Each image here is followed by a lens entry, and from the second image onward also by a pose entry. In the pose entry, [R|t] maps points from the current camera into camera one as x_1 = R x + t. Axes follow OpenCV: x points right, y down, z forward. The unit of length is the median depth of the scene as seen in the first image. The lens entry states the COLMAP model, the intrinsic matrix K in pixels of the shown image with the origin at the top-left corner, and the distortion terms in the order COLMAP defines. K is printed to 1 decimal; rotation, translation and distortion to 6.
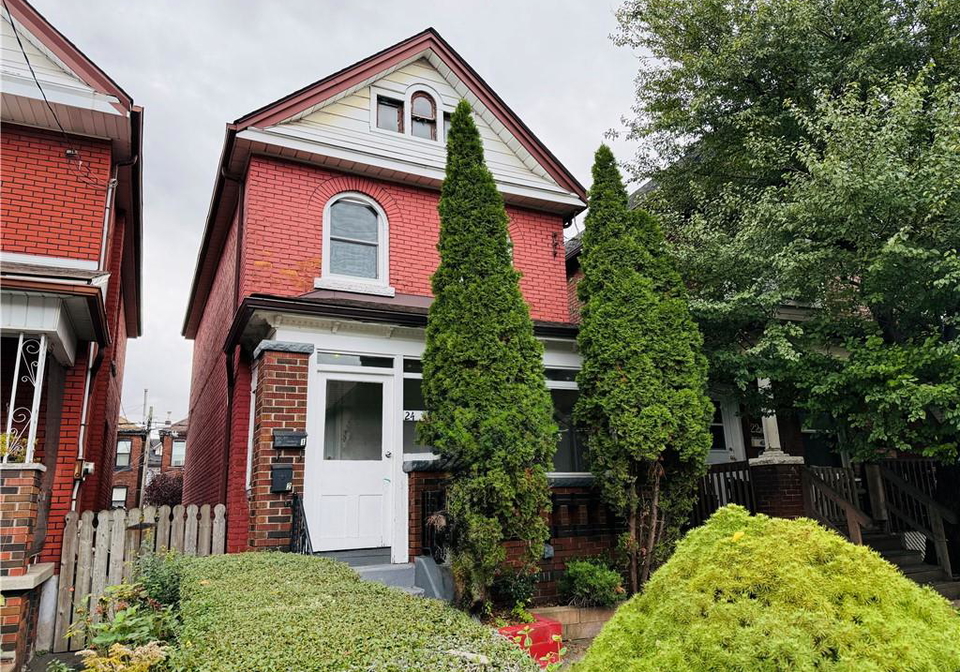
lens RADIAL K [[667.0, 0, 480.0], [0, 667.0, 336.0], [0, 0, 1]] dist [0.124973, -0.185382]
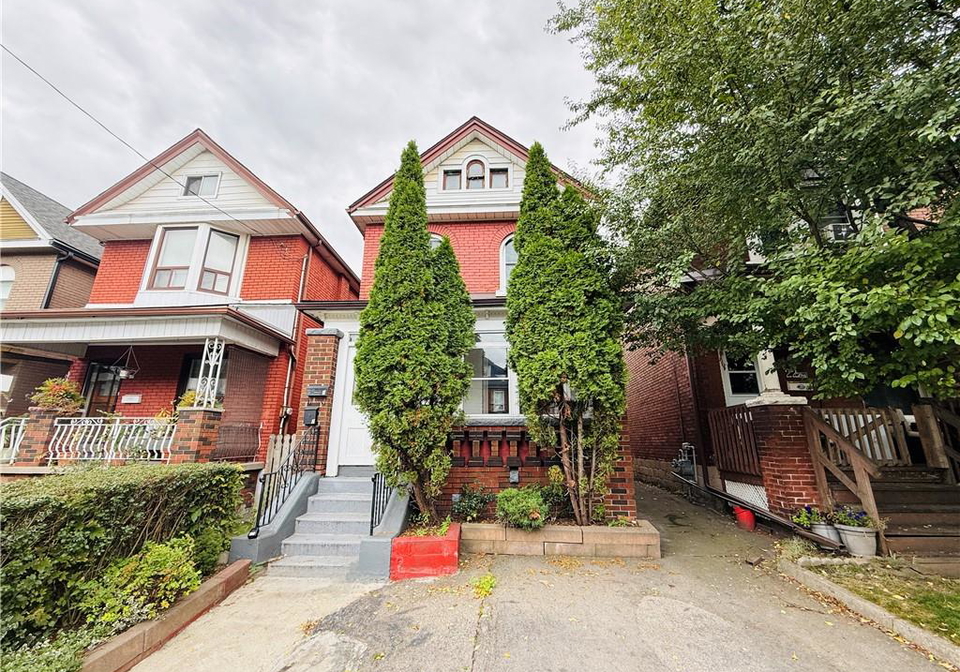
lens RADIAL K [[382.3, 0, 478.7], [0, 382.3, 338.0], [0, 0, 1]] dist [-0.001352, 0.000110]
pose [[0.874354, -0.095887, -0.475722, 0.444630], [0.091268, 0.995284, -0.032864, 0.091403], [0.476630, -0.014684, 0.878982, 0.396444]]
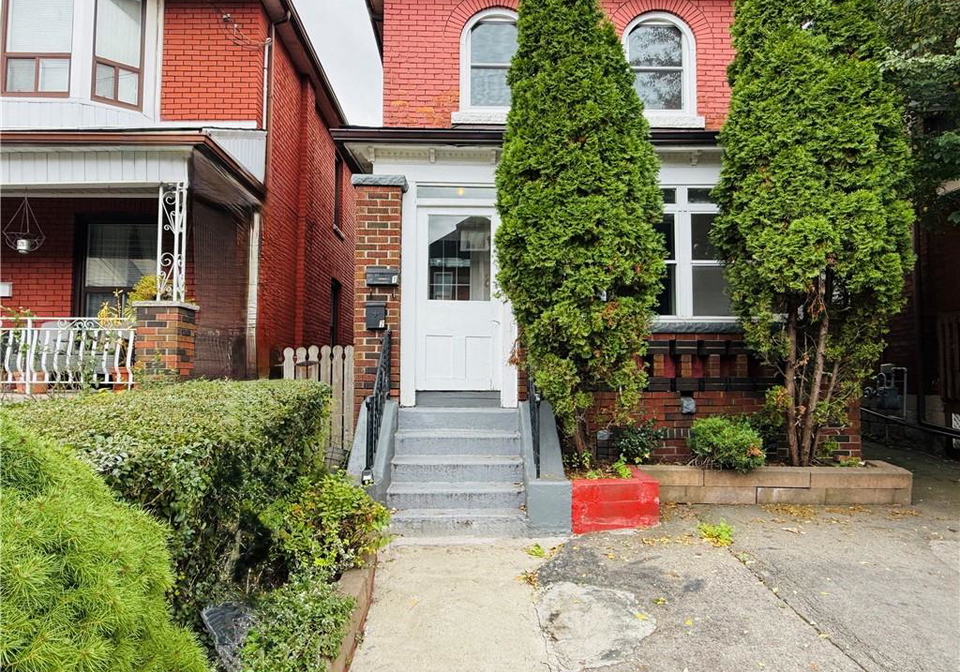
lens RADIAL K [[659.3, 0, 479.4], [0, 659.3, 341.4], [0, 0, 1]] dist [-0.001300, -0.001335]
pose [[0.907354, 0.012361, -0.420186, 0.231319], [0.072180, 0.980141, 0.184698, 0.076365], [0.414125, -0.197915, 0.888443, 0.193708]]
